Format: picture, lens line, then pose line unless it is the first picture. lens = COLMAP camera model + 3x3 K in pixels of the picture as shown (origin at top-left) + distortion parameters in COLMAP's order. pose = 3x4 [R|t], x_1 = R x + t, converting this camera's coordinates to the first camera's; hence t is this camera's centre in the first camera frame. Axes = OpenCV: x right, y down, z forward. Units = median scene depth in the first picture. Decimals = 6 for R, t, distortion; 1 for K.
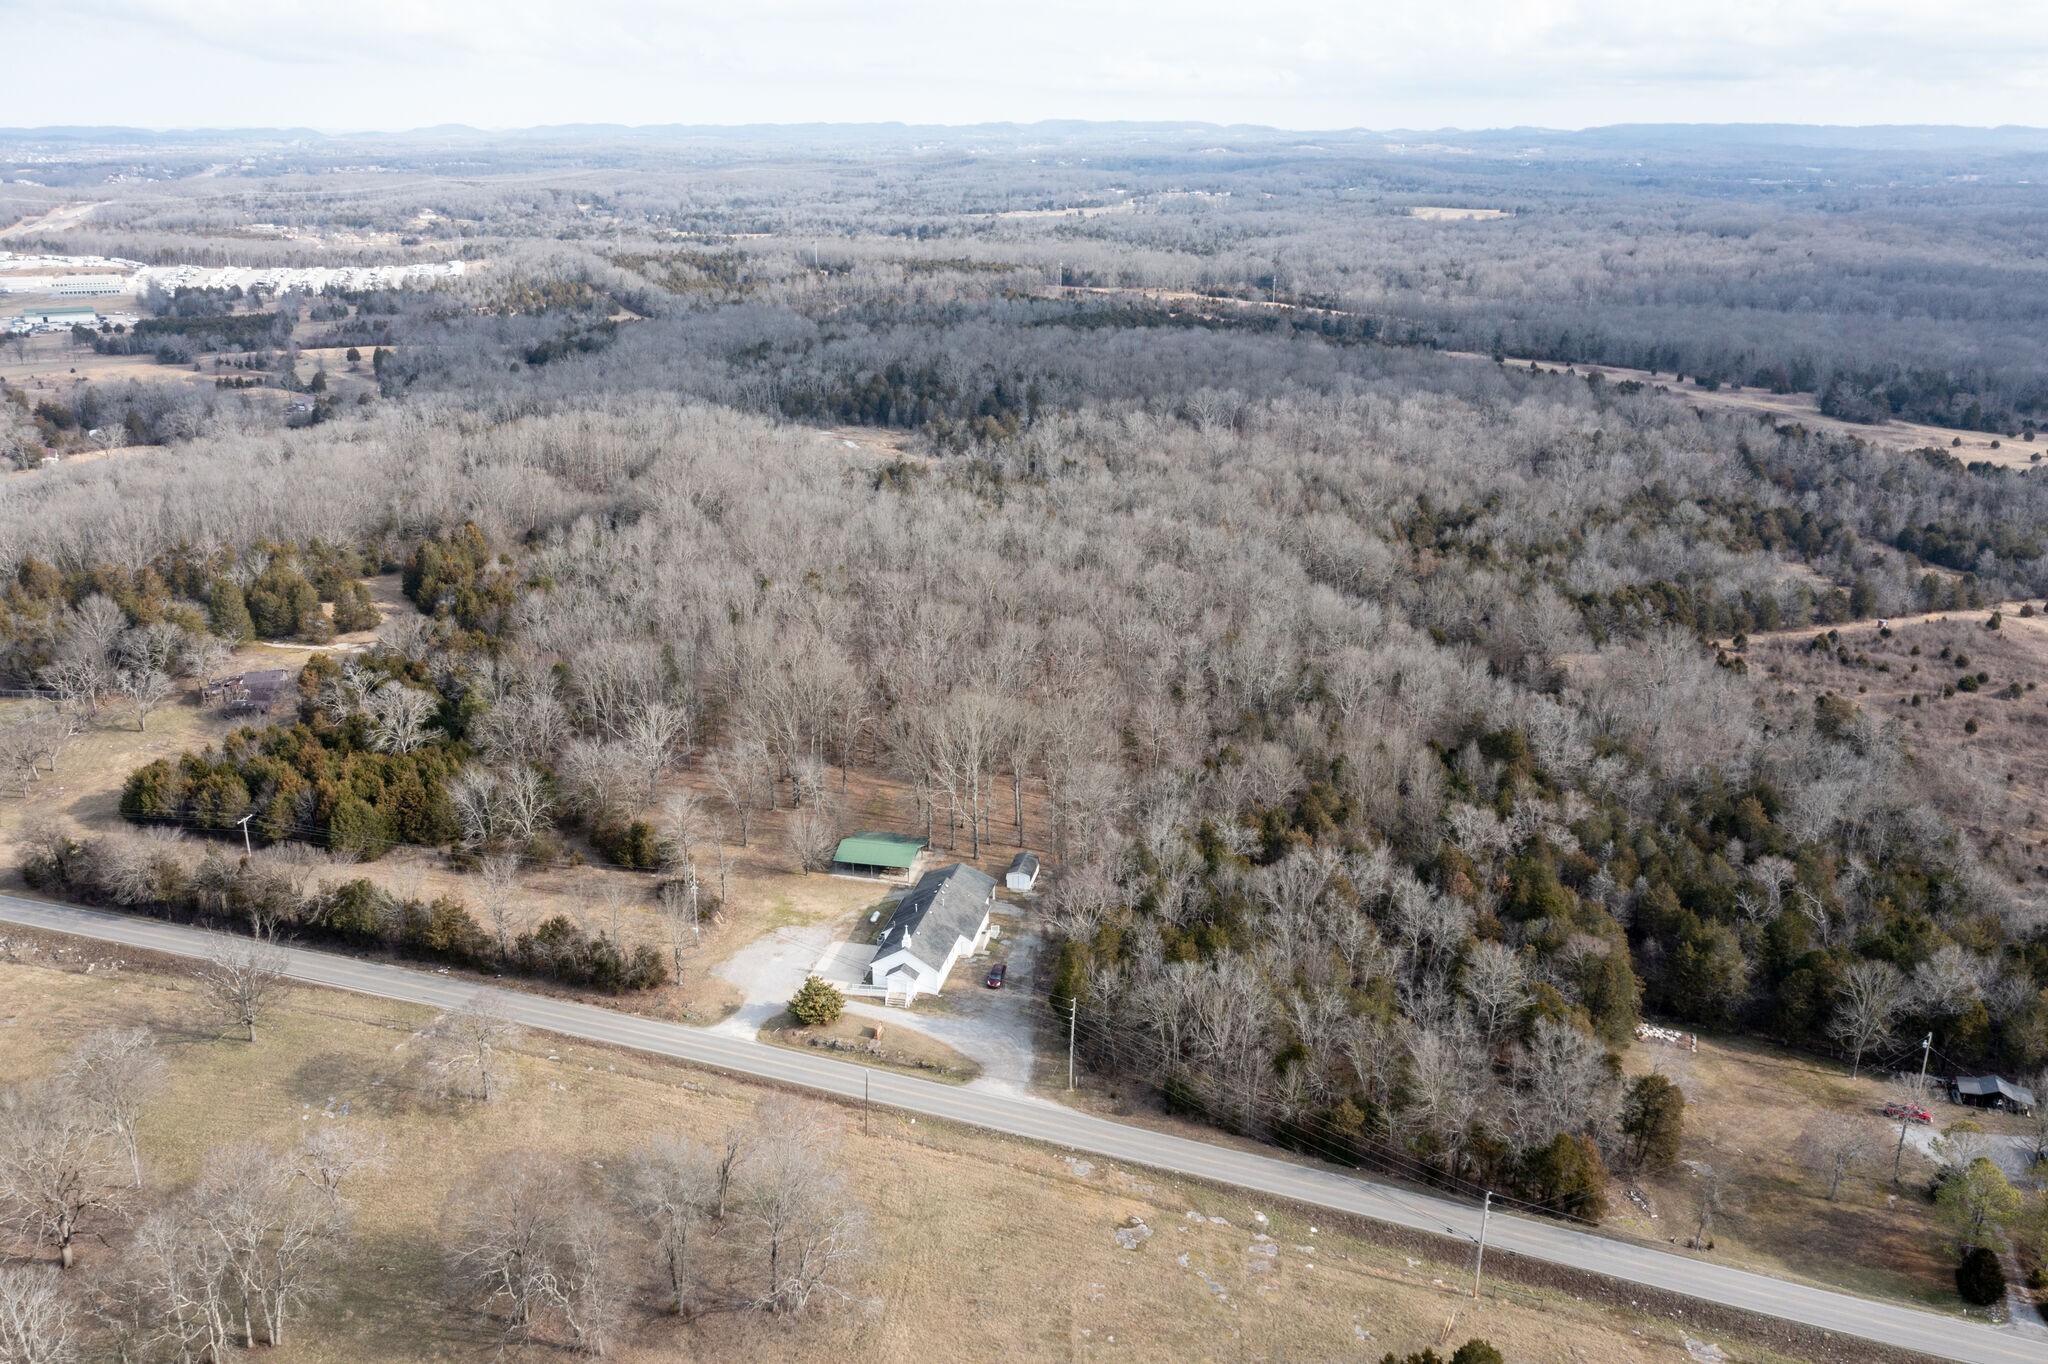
lens RADIAL K [[1709.9, 0, 1024.0], [0, 1709.9, 682.0], [0, 0, 1]] dist [-0.013874, 0.003558]
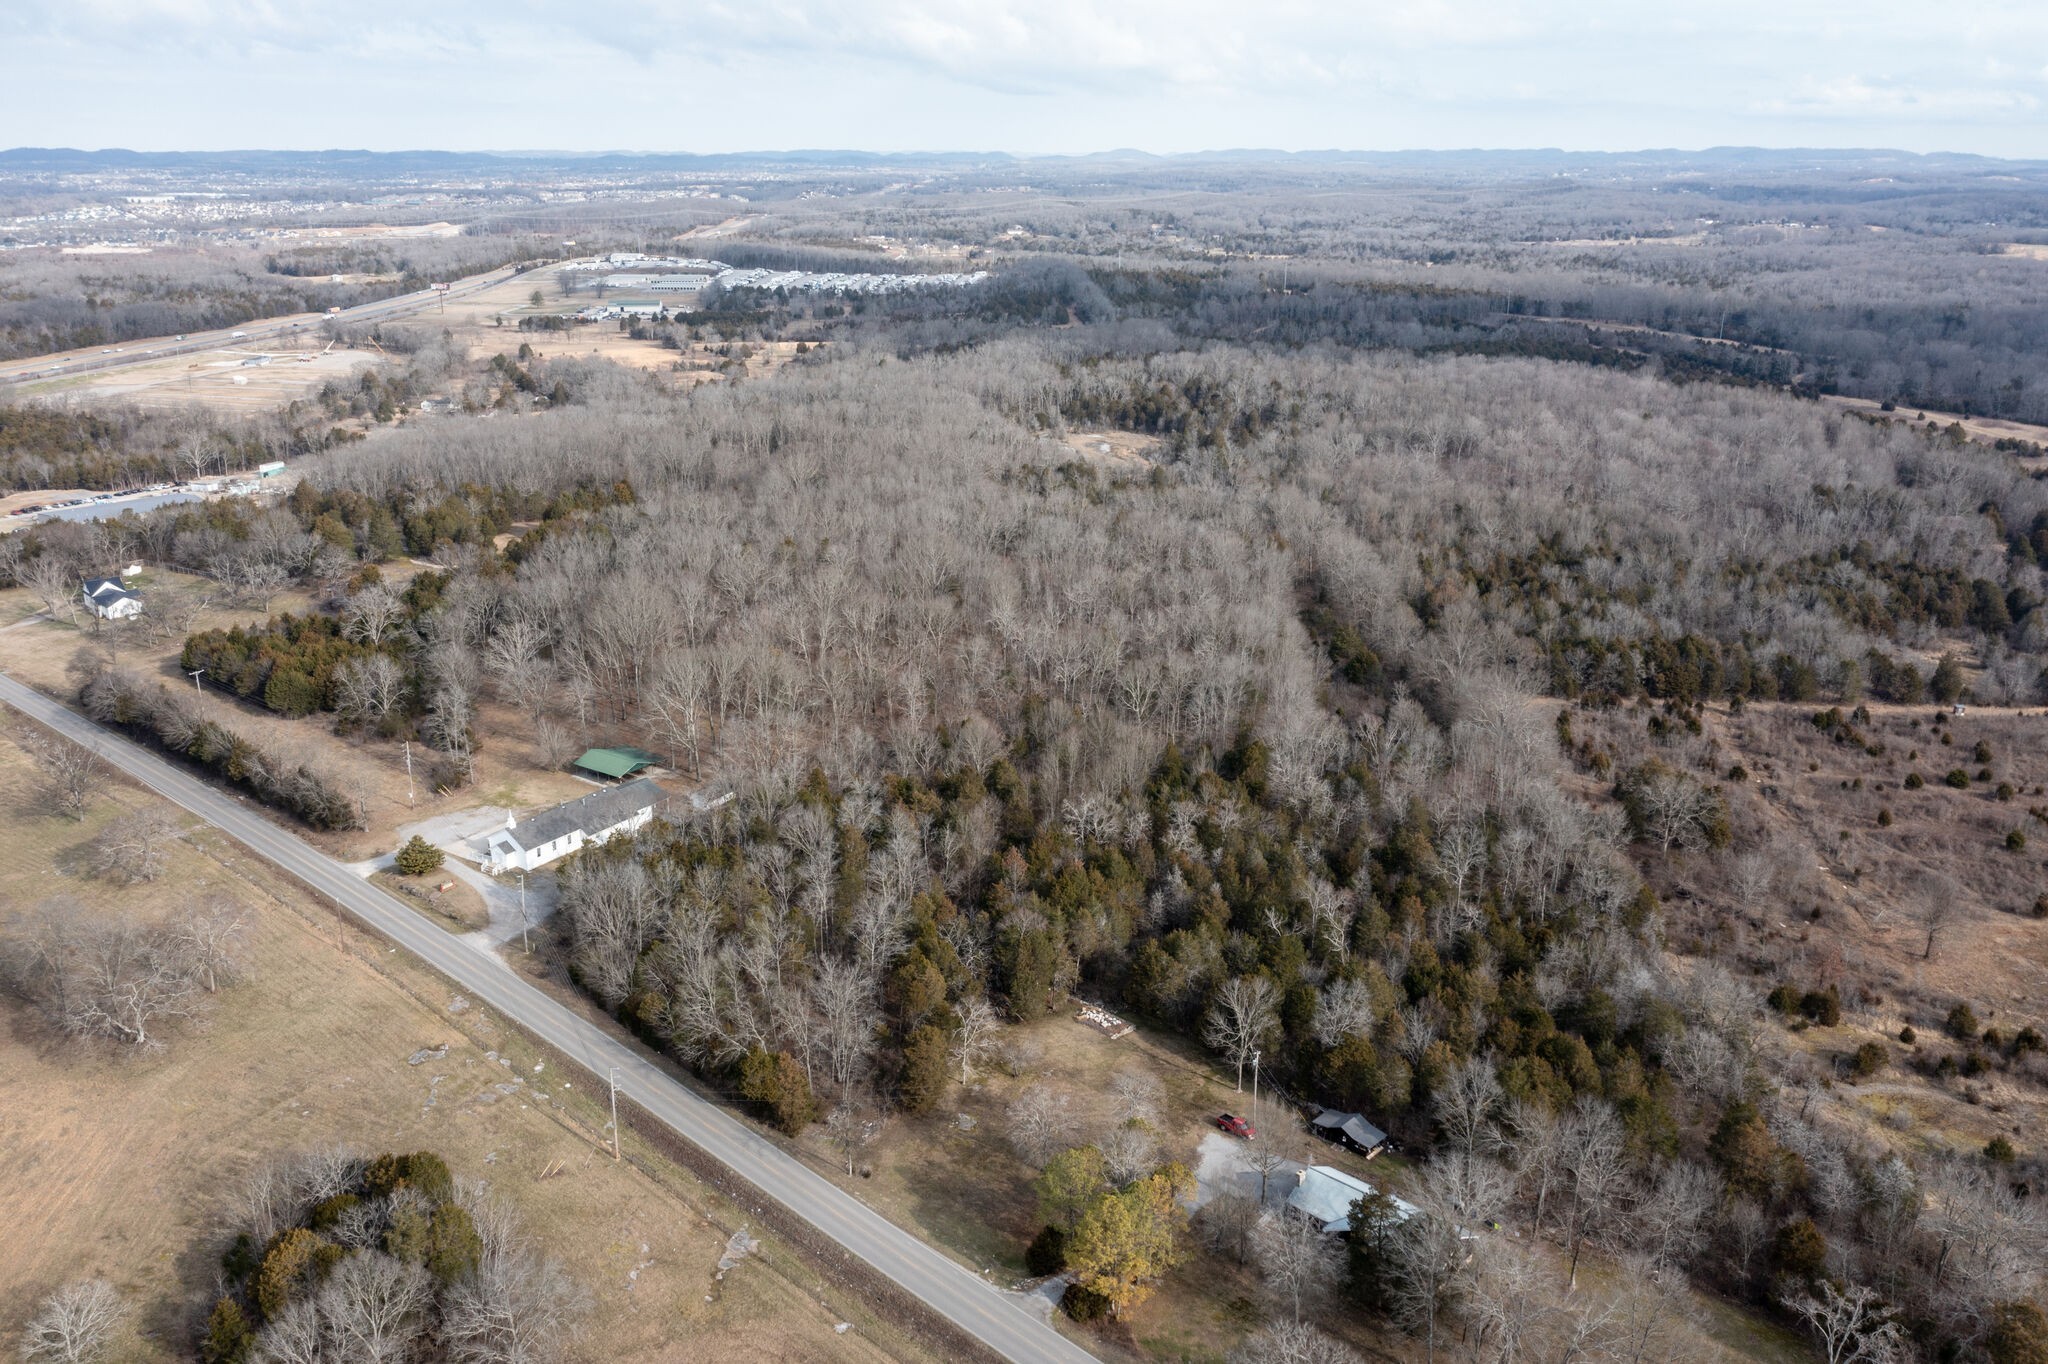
lens RADIAL K [[1673.4, 0, 1024.0], [0, 1673.4, 682.0], [0, 0, 1]] dist [-0.018643, 0.003903]
pose [[0.926230, 0.114765, -0.359064, 0.192203], [-0.117360, 0.992981, 0.014642, -0.002186], [0.358225, 0.028578, 0.933198, 0.006688]]
